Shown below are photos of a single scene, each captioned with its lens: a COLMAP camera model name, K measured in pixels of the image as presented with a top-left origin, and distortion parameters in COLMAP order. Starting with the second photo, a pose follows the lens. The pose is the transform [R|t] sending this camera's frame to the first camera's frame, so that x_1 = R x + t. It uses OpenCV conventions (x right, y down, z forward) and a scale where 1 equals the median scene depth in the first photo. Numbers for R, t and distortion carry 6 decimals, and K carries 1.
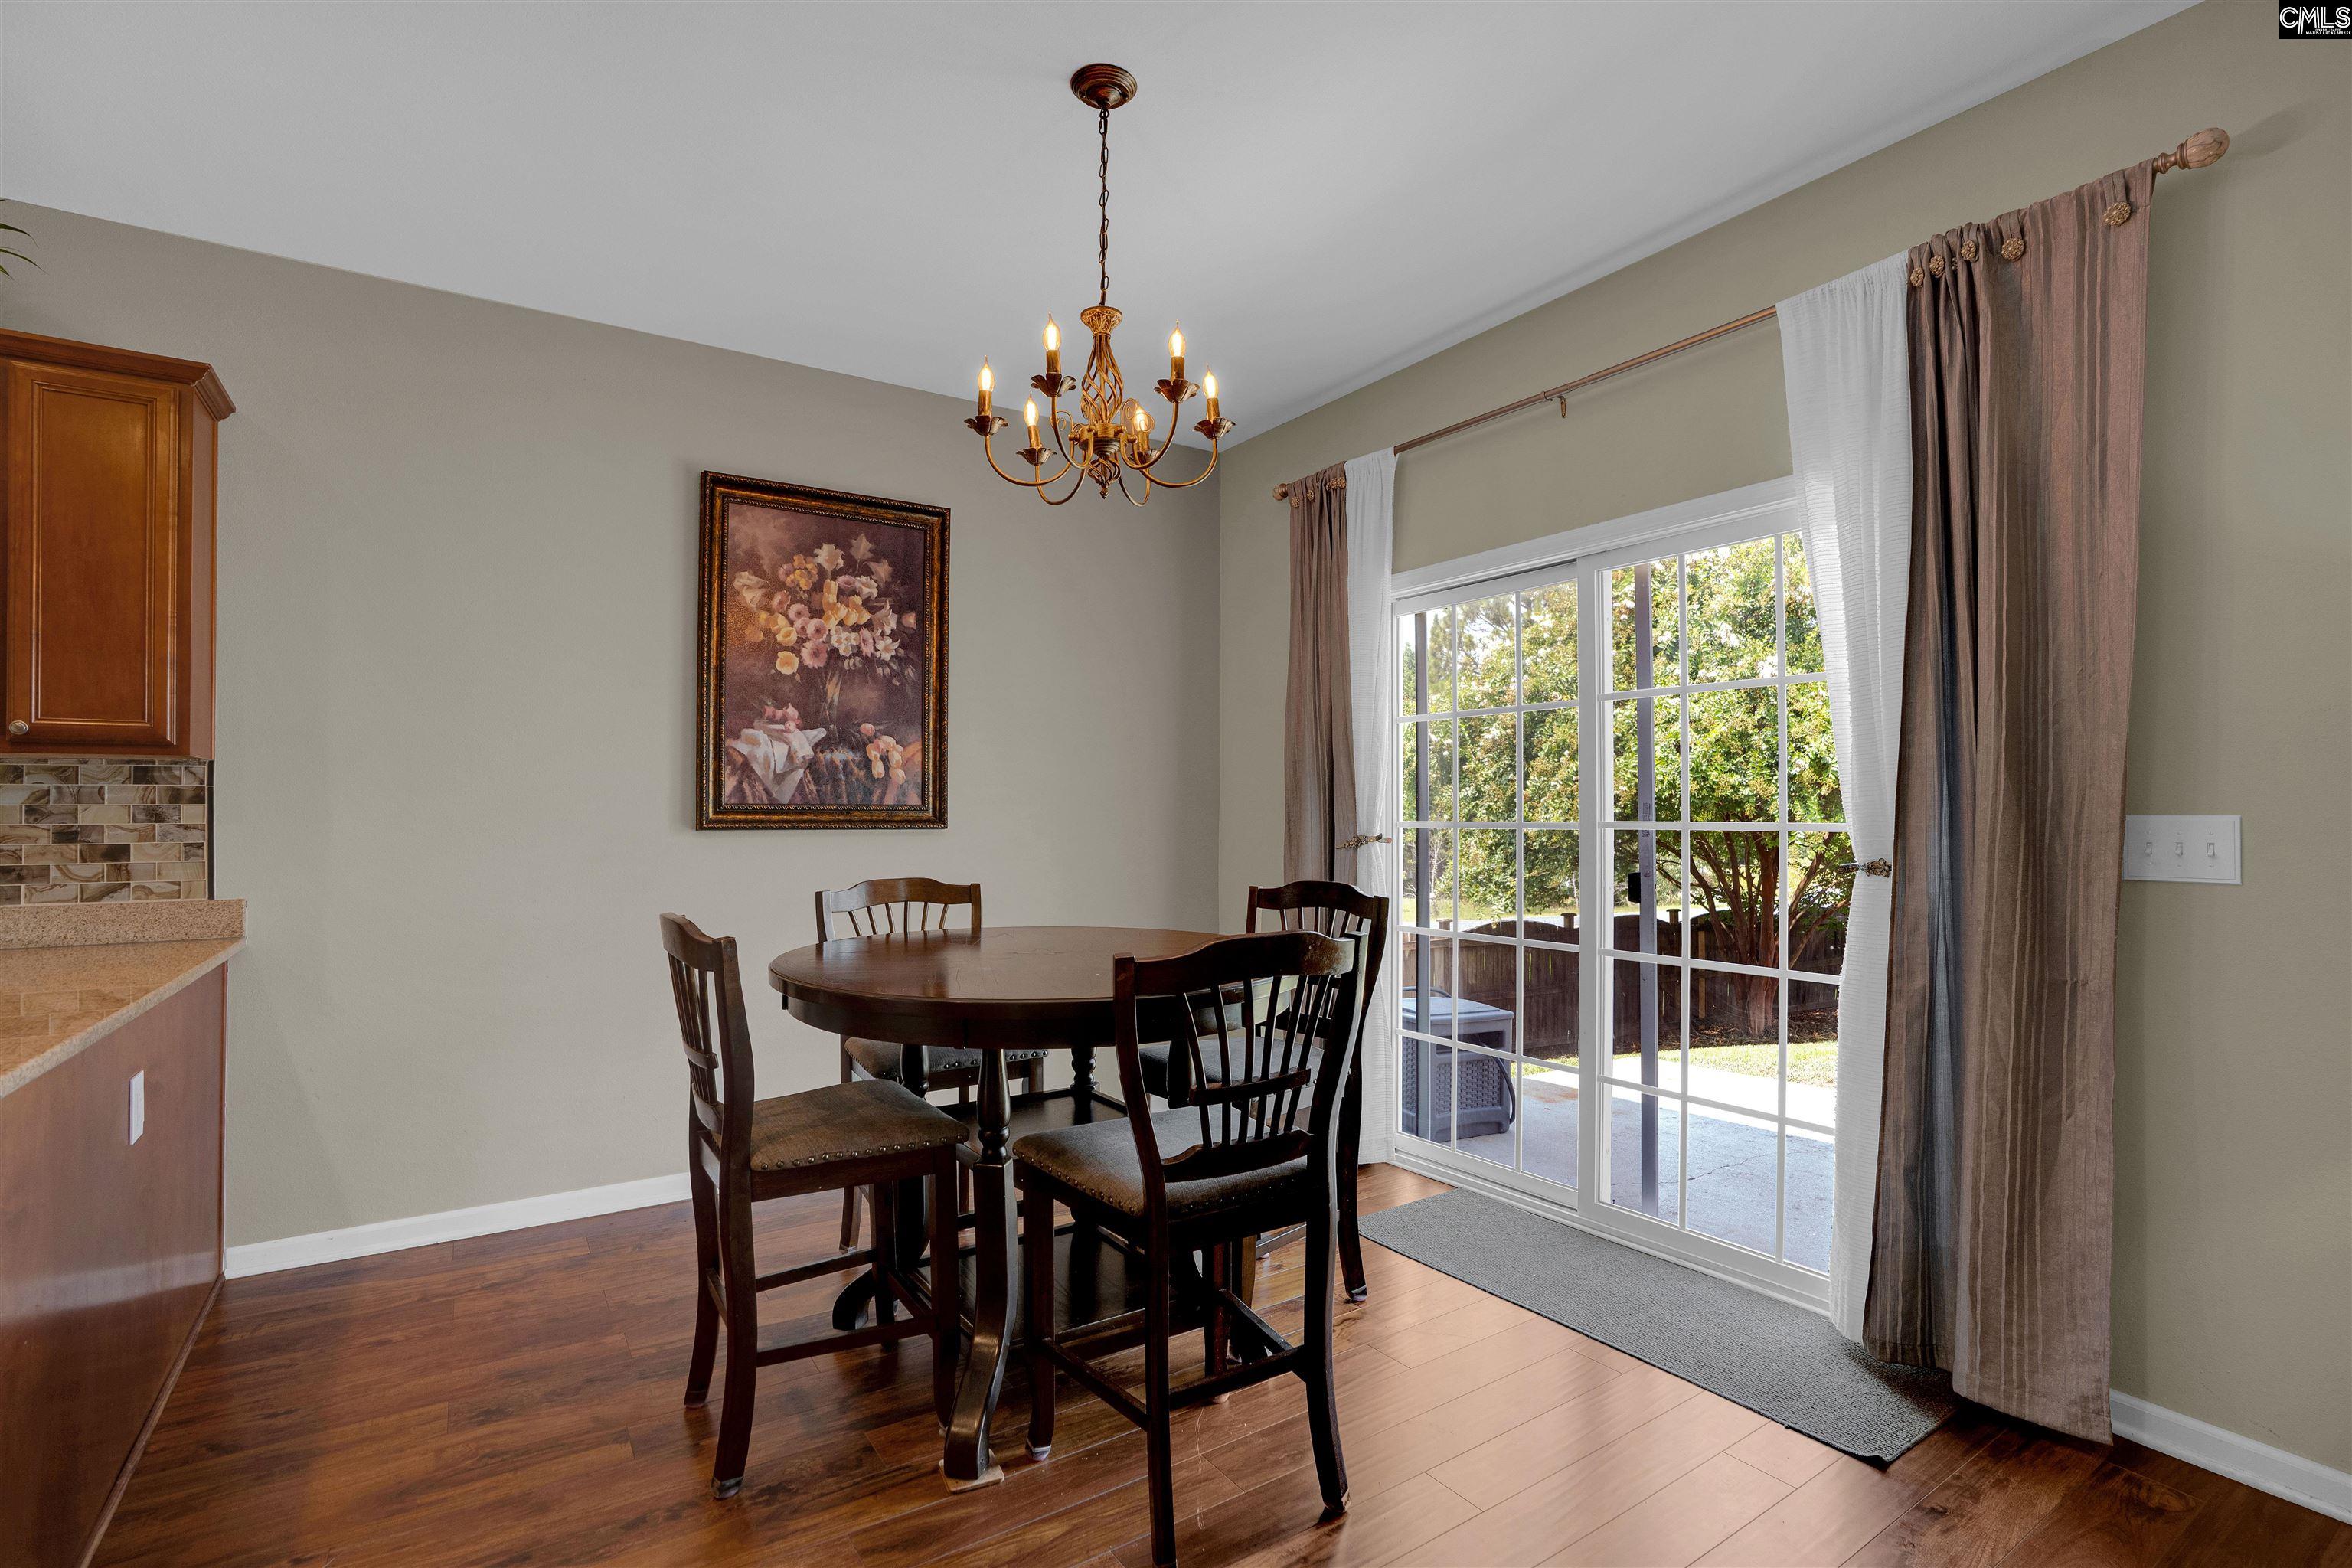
lens RADIAL K [[1088.0, 0, 1214.5], [0, 1088.0, 797.9], [0, 0, 1]] dist [-0.018157, 0.000255]
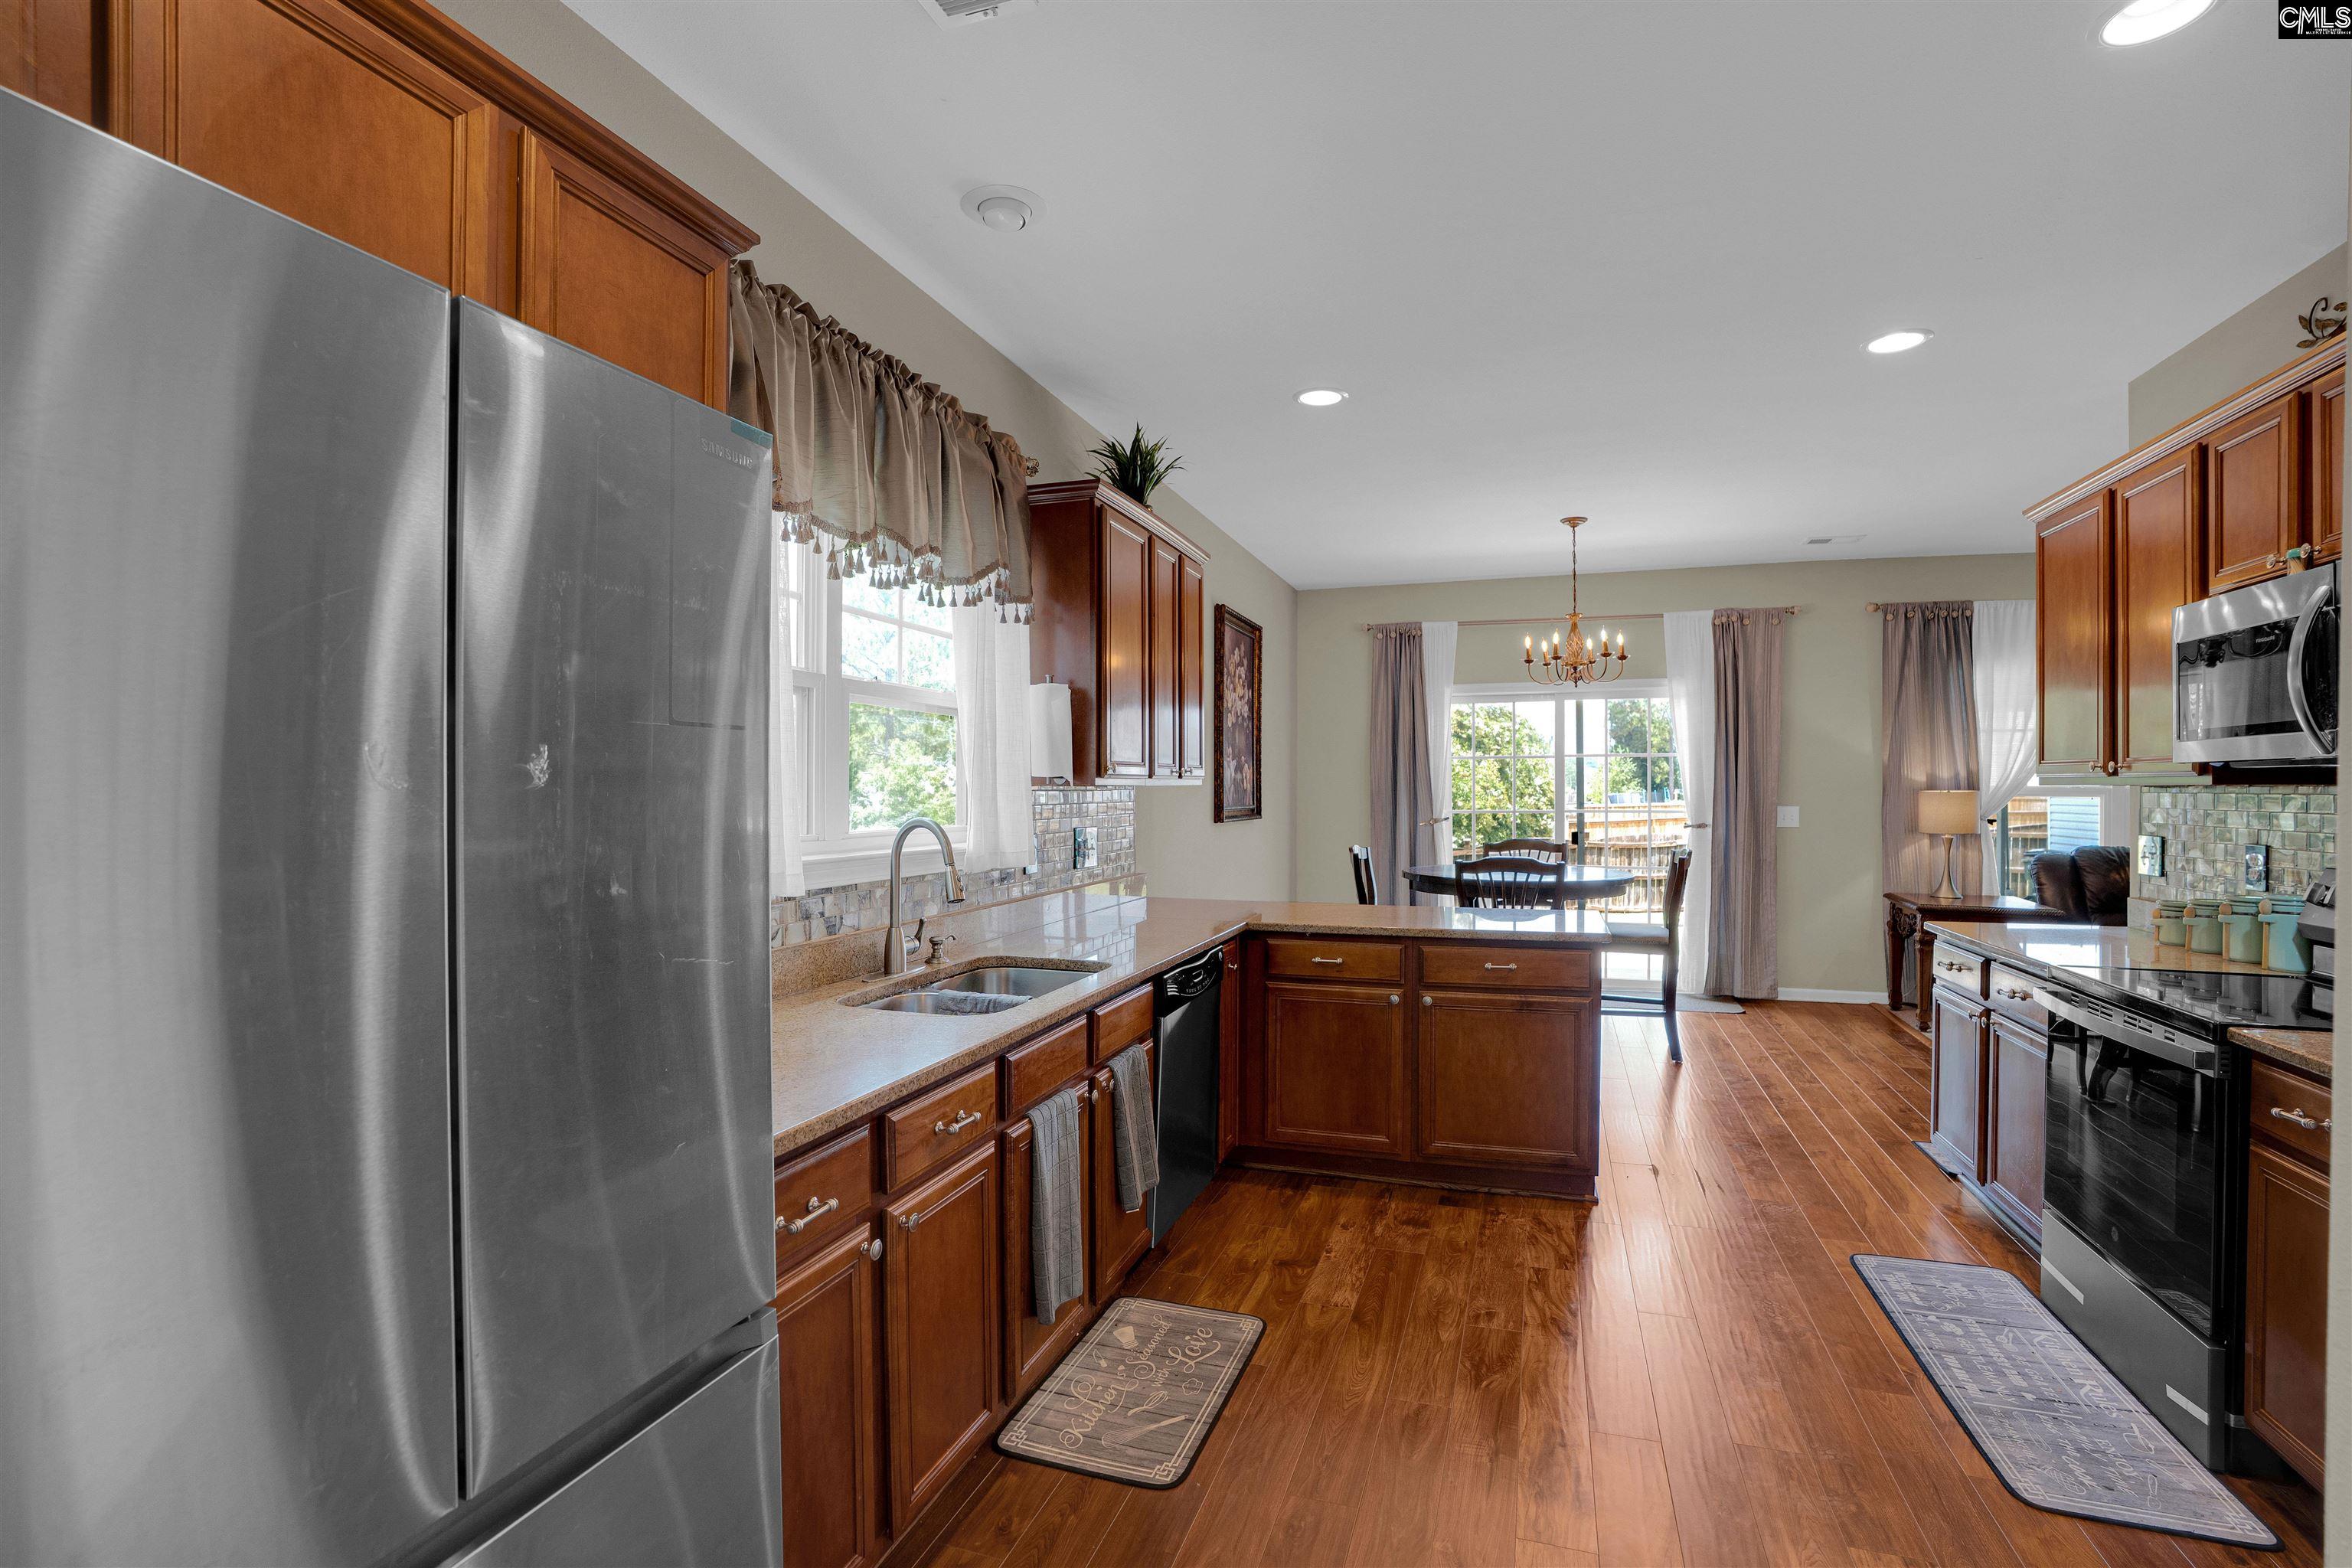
lens RADIAL K [[1088.0, 0, 1214.5], [0, 1088.0, 797.9], [0, 0, 1]] dist [-0.018157, 0.000255]
pose [[0.779793, -0.006002, 0.626009, -1.385773], [-0.006886, 0.999811, 0.018163, -0.033479], [-0.626000, -0.018474, 0.779604, -0.269576]]
